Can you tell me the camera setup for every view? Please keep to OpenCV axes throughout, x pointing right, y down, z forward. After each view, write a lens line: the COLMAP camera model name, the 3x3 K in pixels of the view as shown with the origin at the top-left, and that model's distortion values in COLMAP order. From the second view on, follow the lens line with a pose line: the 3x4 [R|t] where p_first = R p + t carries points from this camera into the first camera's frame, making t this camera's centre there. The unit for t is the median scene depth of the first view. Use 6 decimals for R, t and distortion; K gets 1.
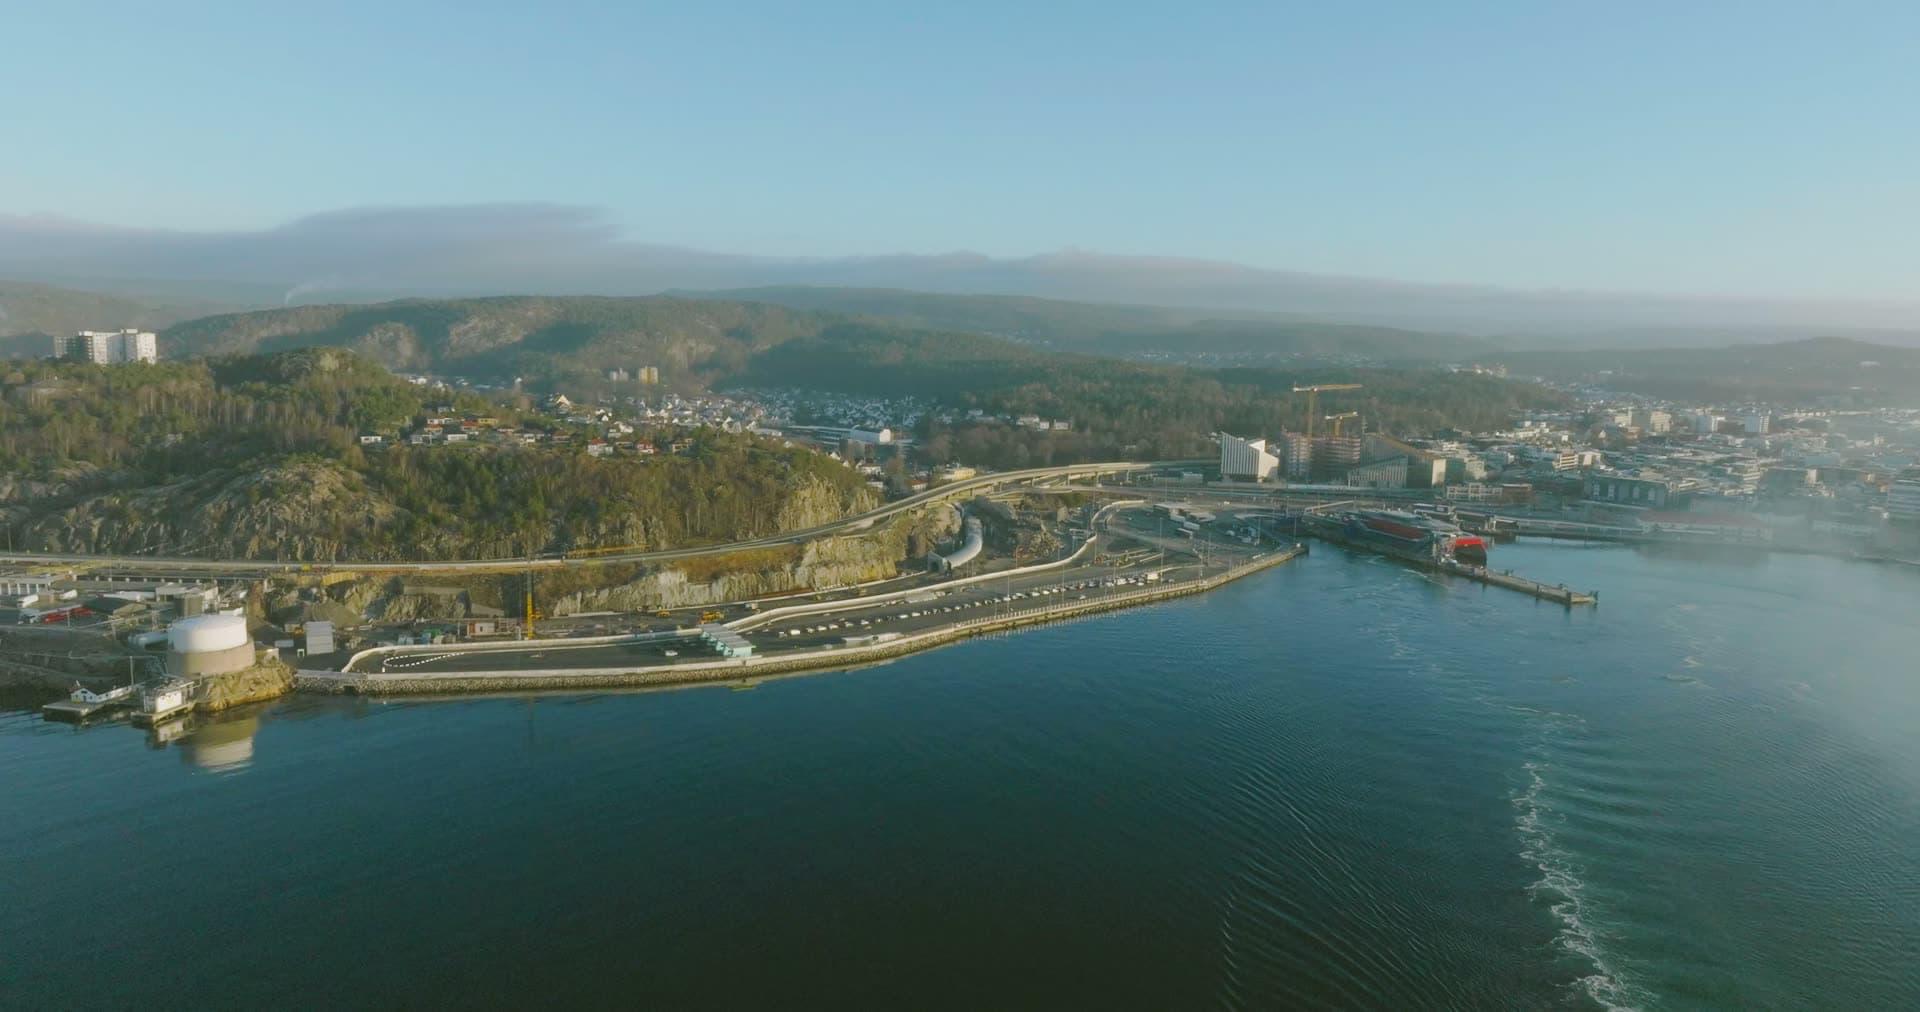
lens RADIAL K [[1350.7, 0, 957.1], [0, 1350.7, 509.5], [0, 0, 1]] dist [0.000036, 0.016552]
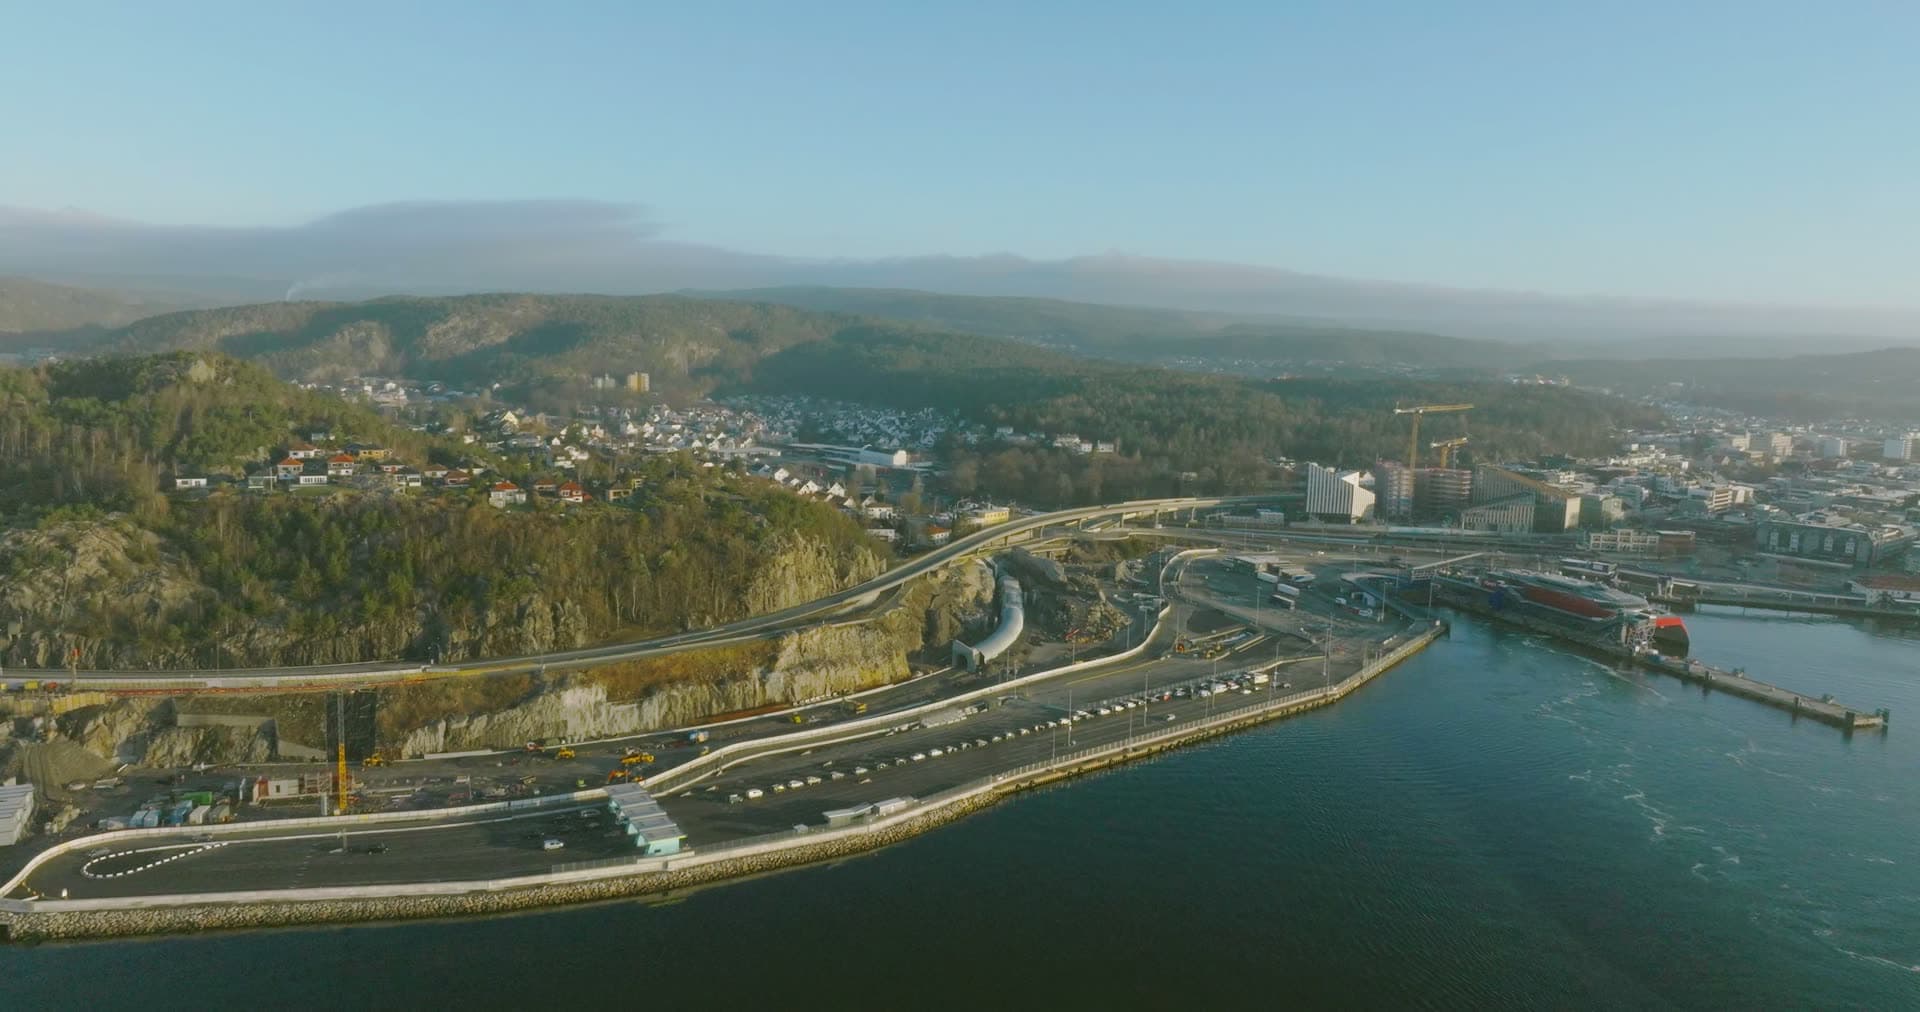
lens RADIAL K [[1350.7, 0, 956.9], [0, 1350.7, 512.4], [0, 0, 1]] dist [0.000036, 0.016552]
pose [[0.999868, 0.009307, -0.013317, -0.007061], [-0.009301, 0.999957, 0.000492, -0.026510], [0.013321, -0.000369, 0.999911, 0.182916]]
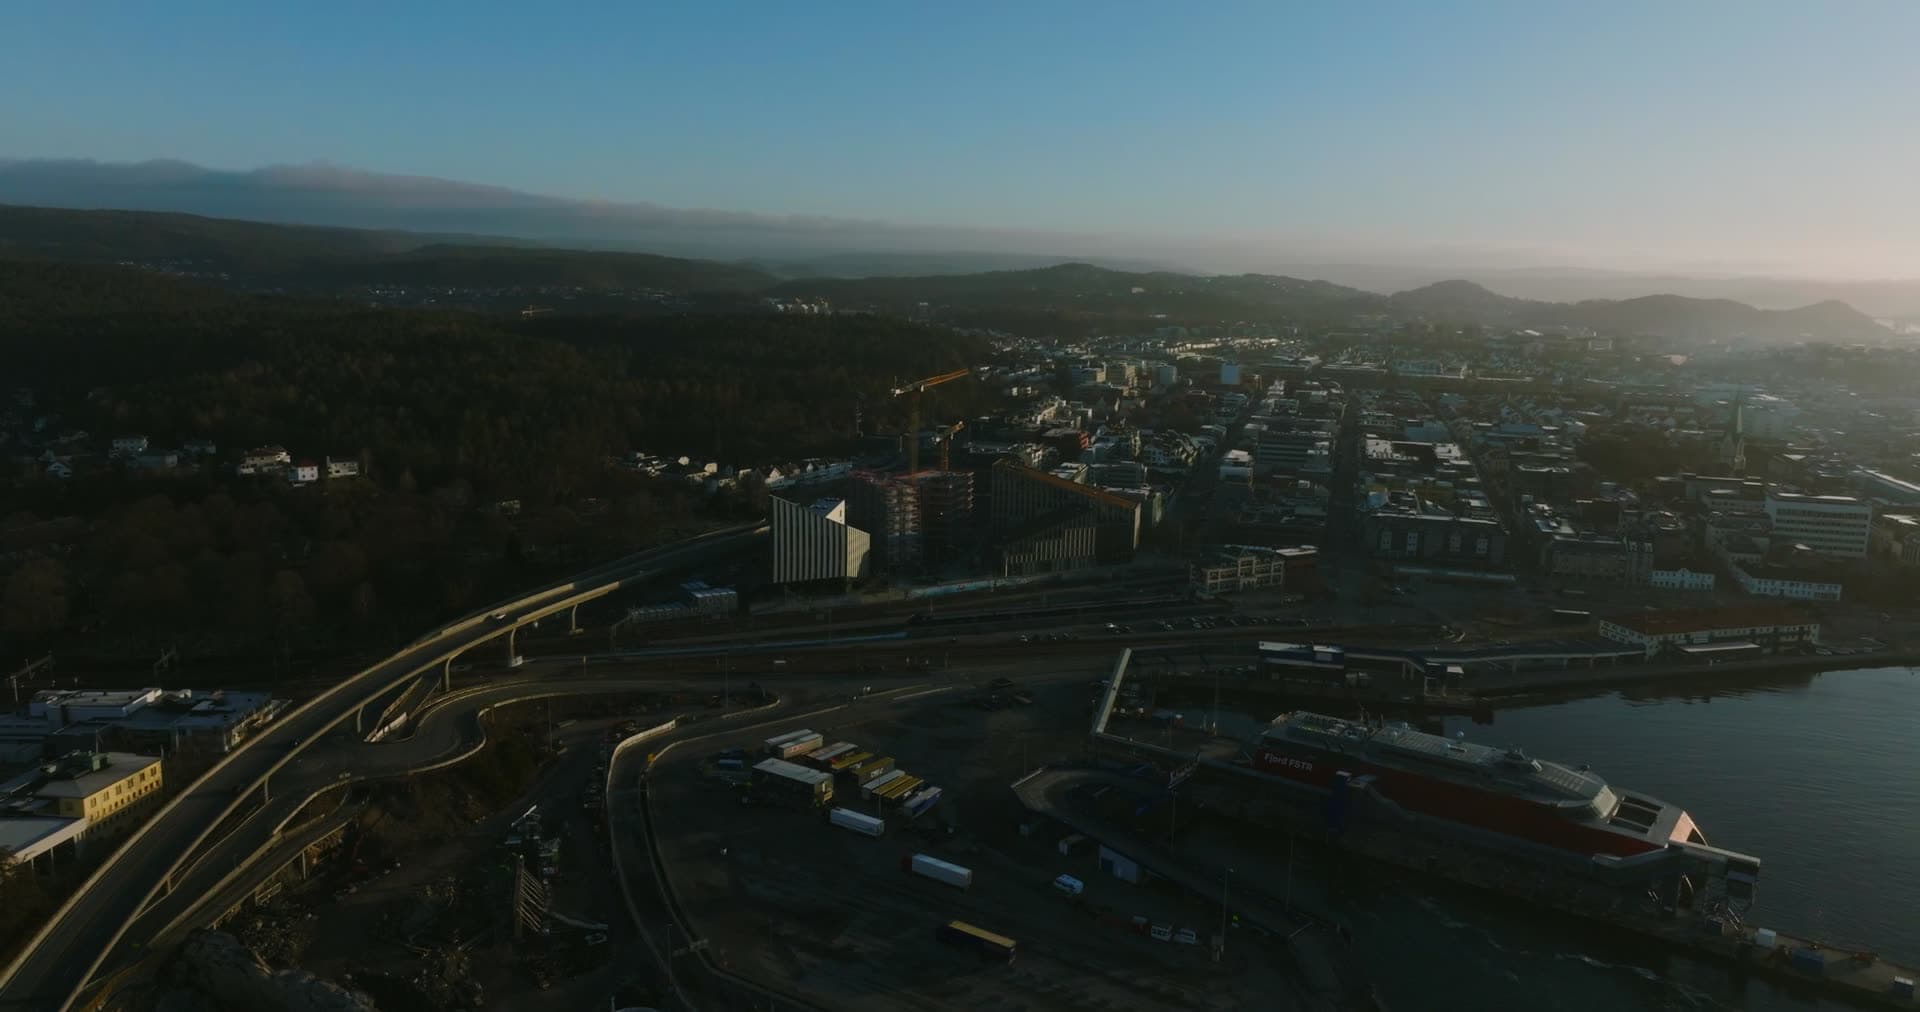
lens RADIAL K [[1350.7, 0, 959.8], [0, 1350.7, 504.3], [0, 0, 1]] dist [0.000036, 0.016552]
pose [[0.843332, -0.100393, 0.527932, 0.008357], [0.074100, 0.994735, 0.070793, -0.086227], [-0.532259, -0.020582, 0.846331, 0.607745]]
